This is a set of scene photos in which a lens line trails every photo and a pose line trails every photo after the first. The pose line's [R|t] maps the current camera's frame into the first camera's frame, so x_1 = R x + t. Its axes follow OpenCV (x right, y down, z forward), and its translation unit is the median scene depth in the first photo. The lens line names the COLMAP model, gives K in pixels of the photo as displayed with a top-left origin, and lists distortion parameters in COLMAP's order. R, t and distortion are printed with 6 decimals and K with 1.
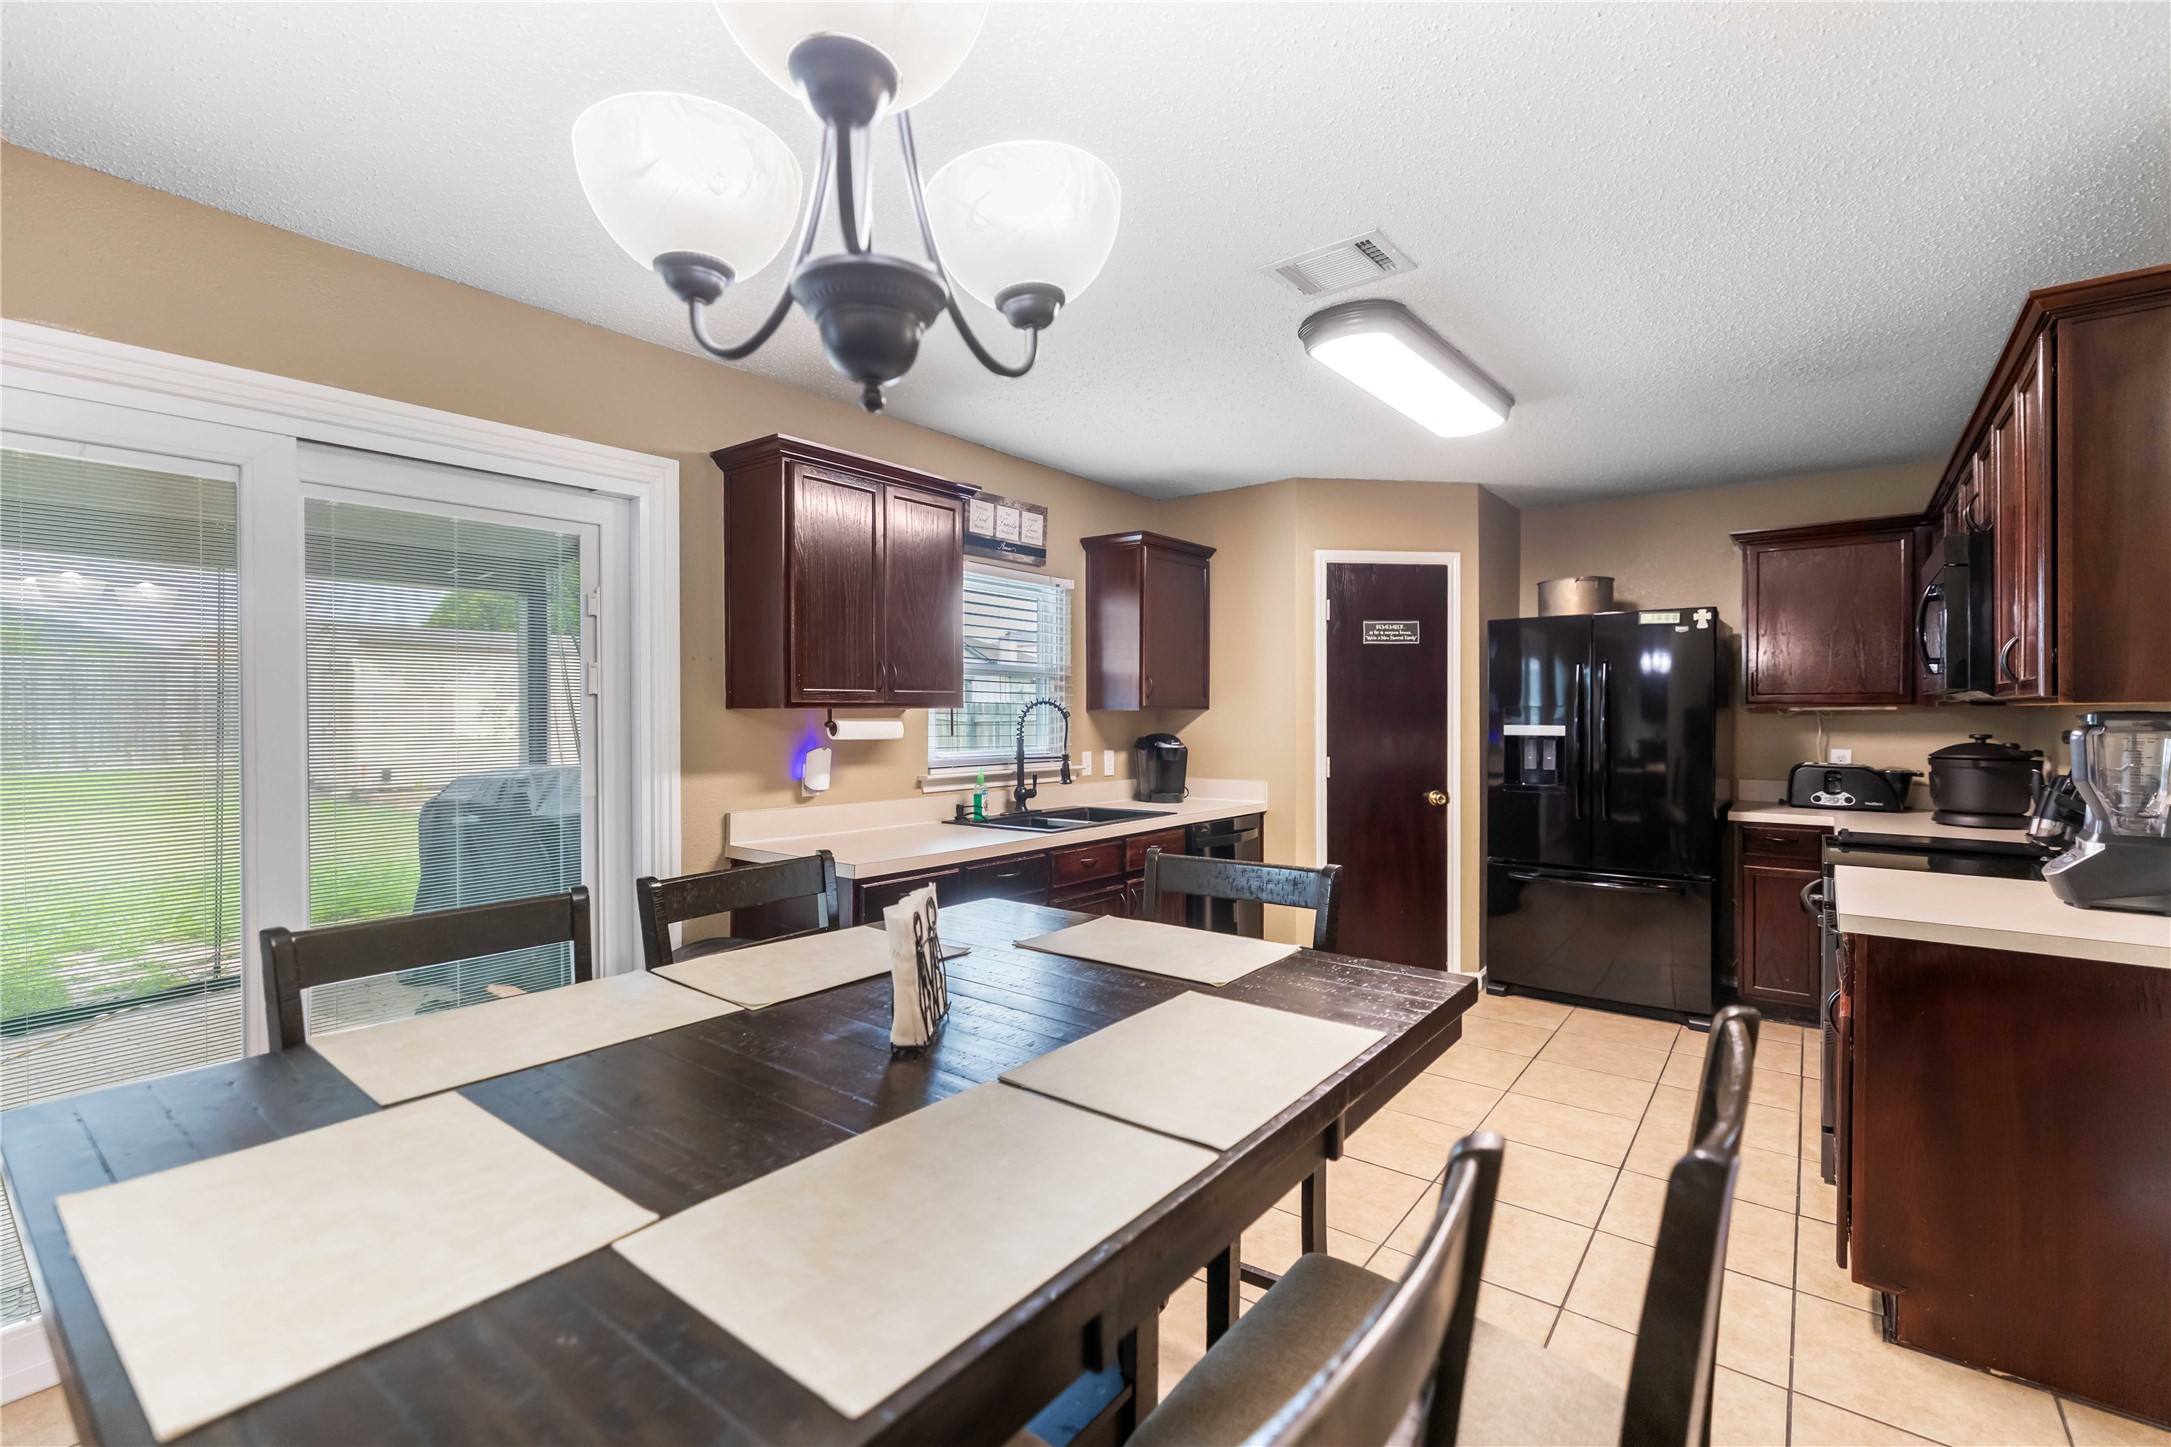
lens RADIAL K [[952.3, 0, 1074.8], [0, 952.3, 716.8], [0, 0, 1]] dist [0.001145, 0.000402]
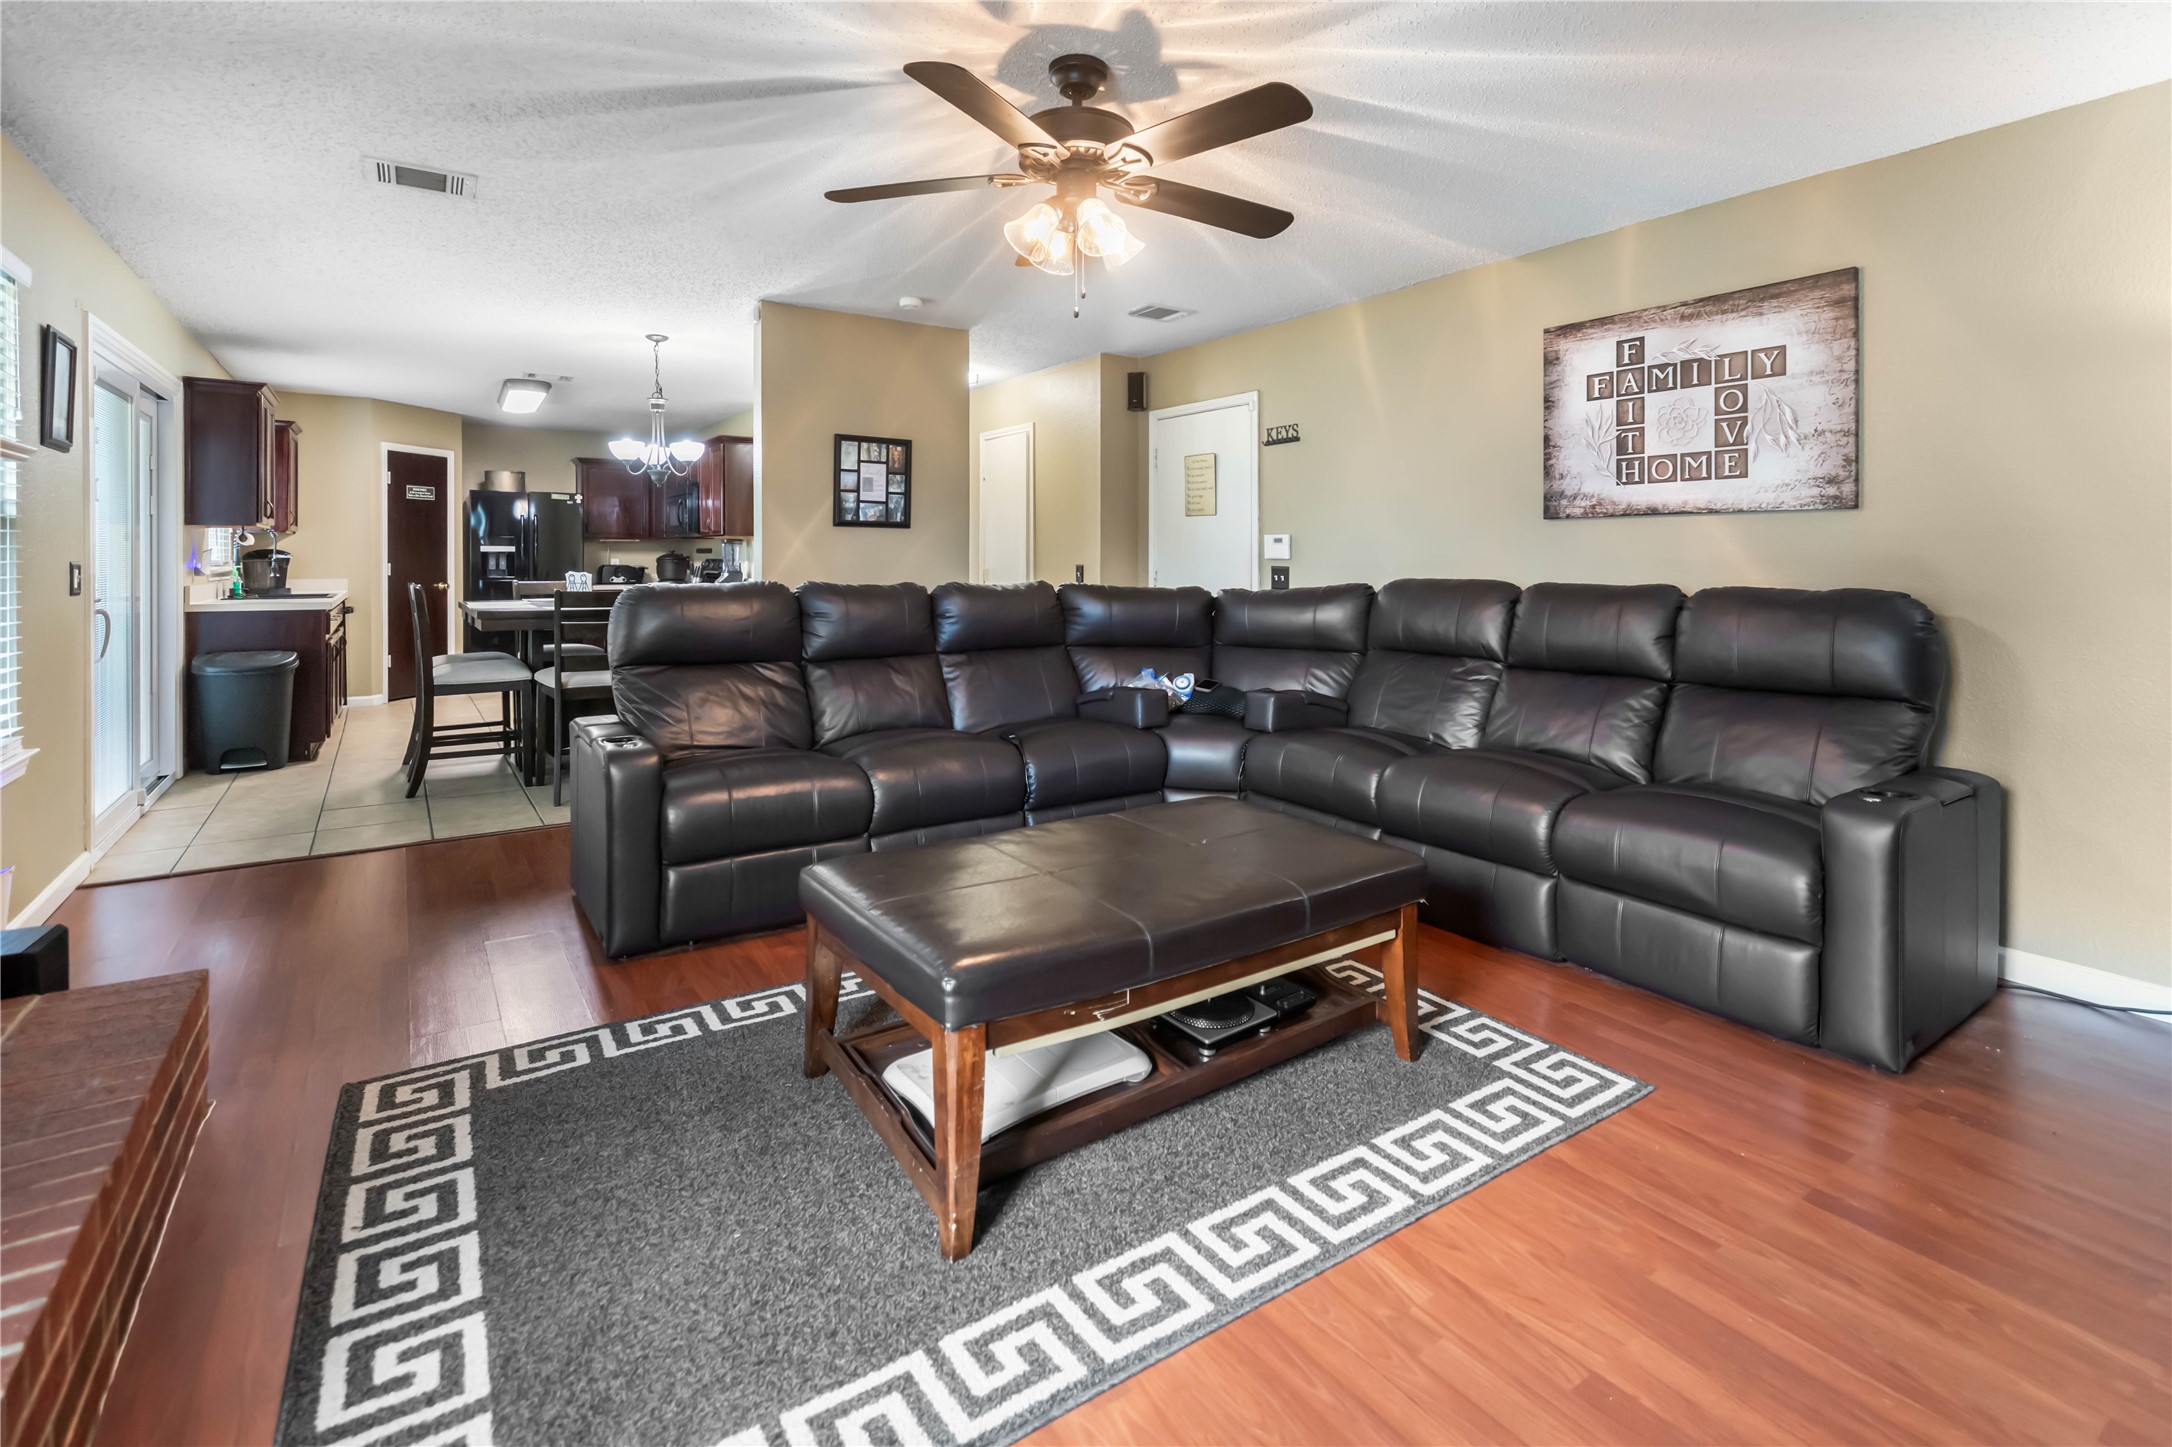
lens RADIAL K [[1003.8, 0, 1083.3], [0, 1003.8, 562.9], [0, 0, 1]] dist [0.002255, 0.000330]
pose [[0.301221, -0.003675, 0.953547, -1.126886], [0.001628, 0.999993, 0.003340, 0.038460], [-0.953553, 0.000546, 0.301225, -0.765499]]
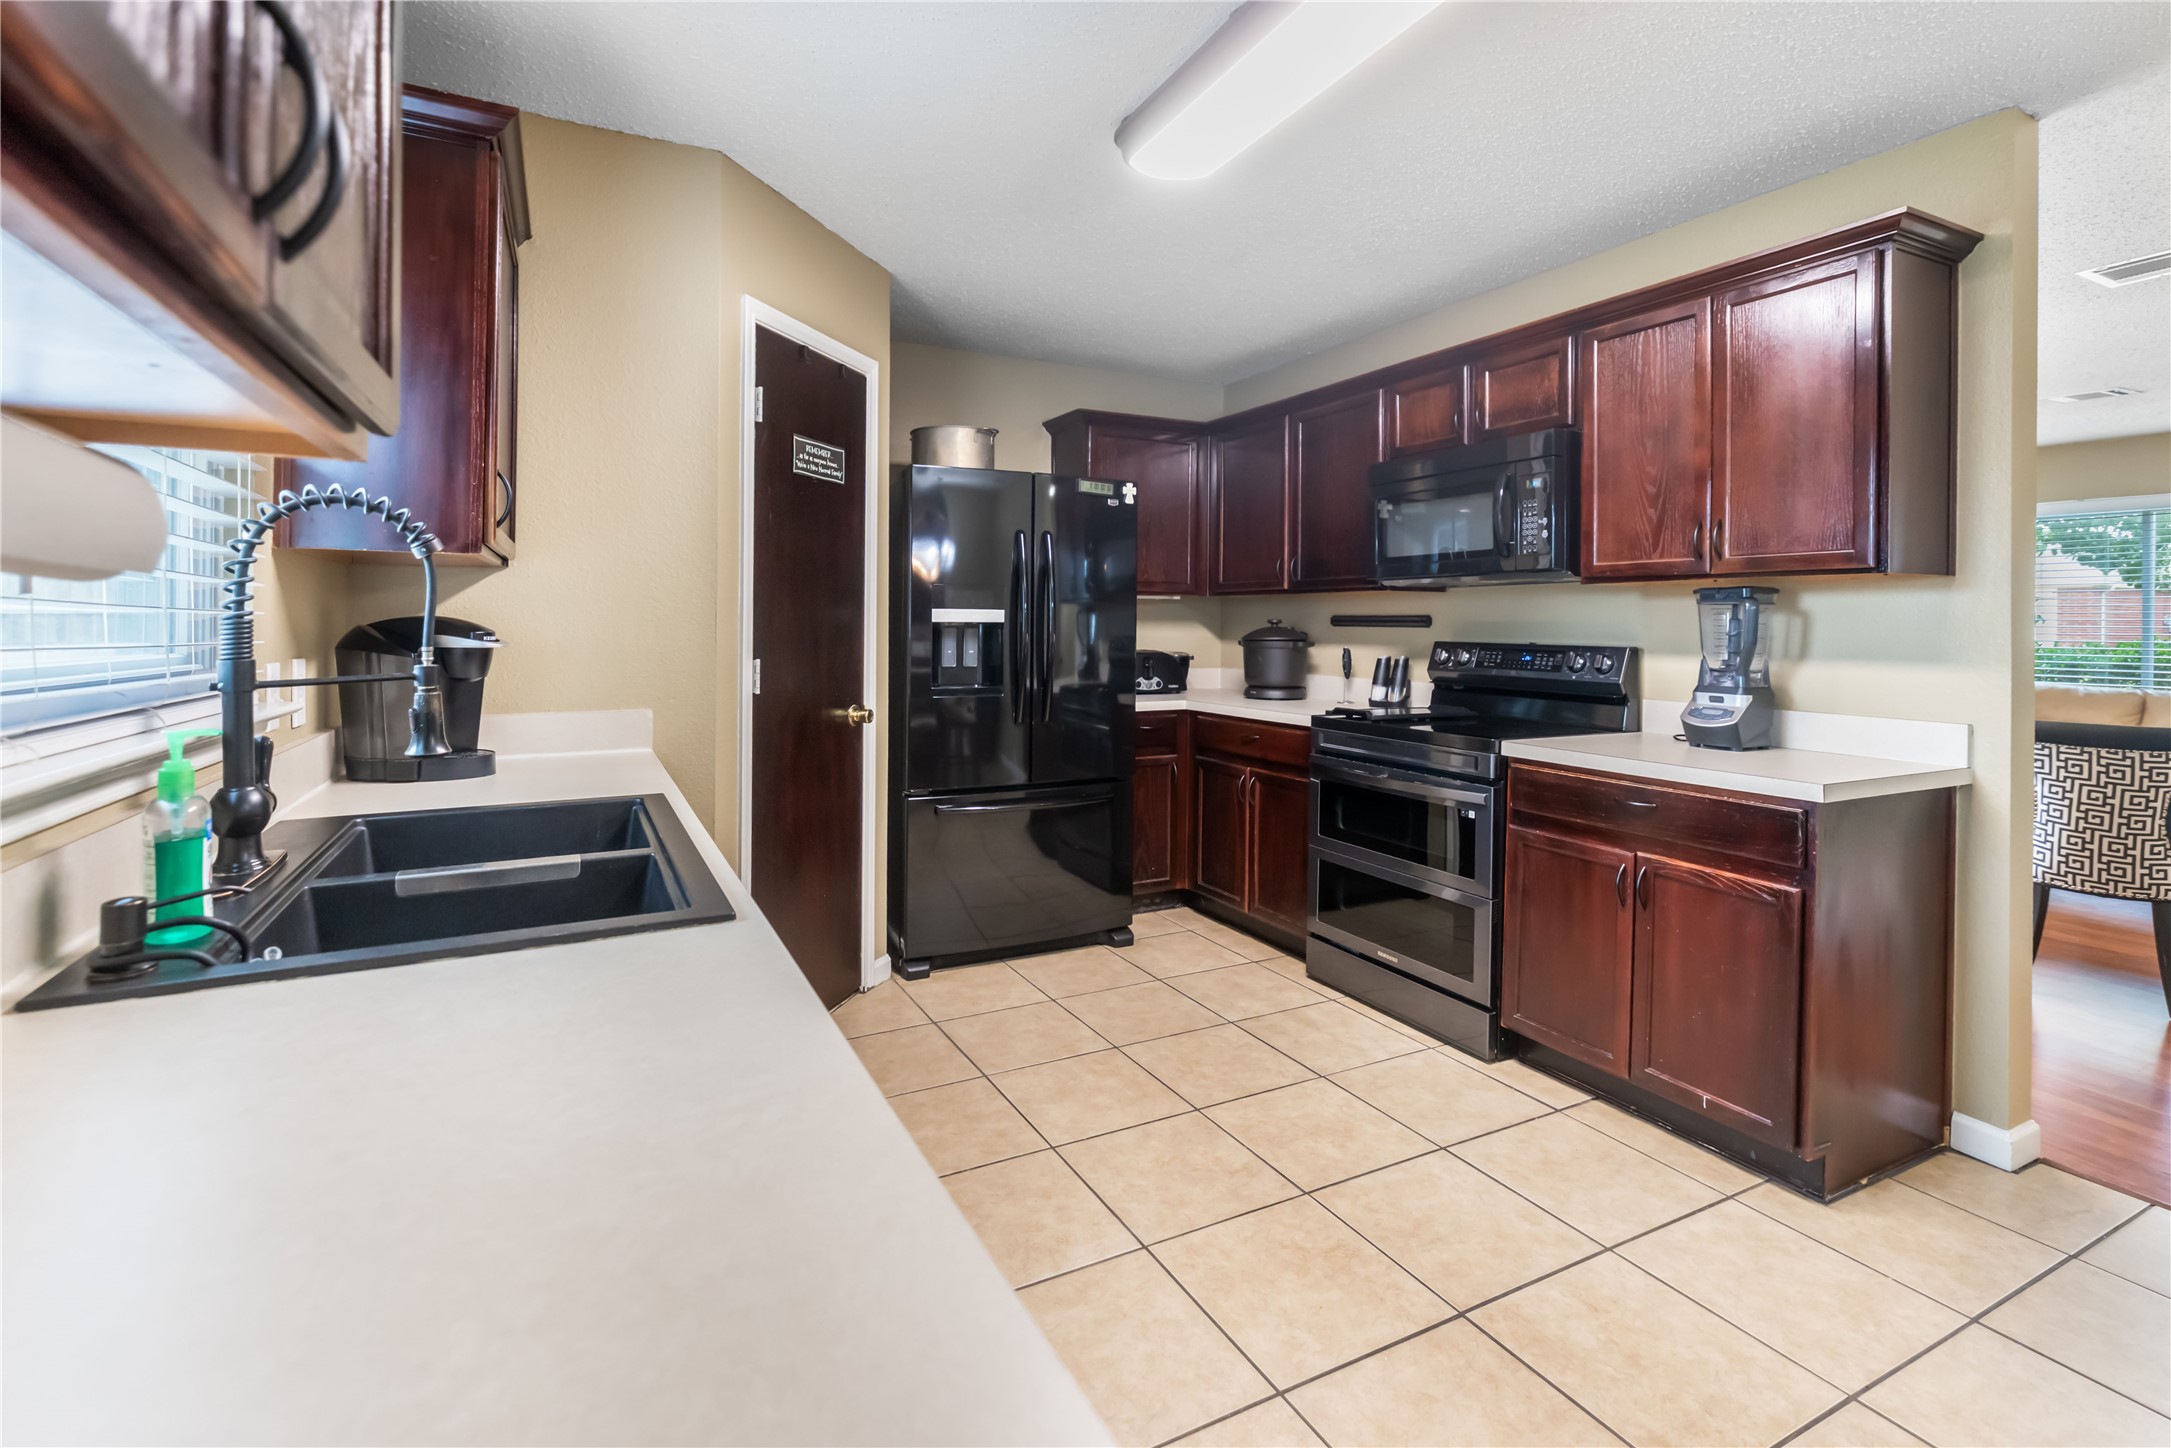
lens RADIAL K [[986.8, 0, 1073.9], [0, 986.8, 615.2], [0, 0, 1]] dist [-0.002557, -0.000020]
pose [[0.419574, 0.011291, 0.907651, -0.204546], [-0.002742, 0.999934, -0.011172, 0.022880], [-0.907717, 0.002199, 0.419577, 0.598979]]
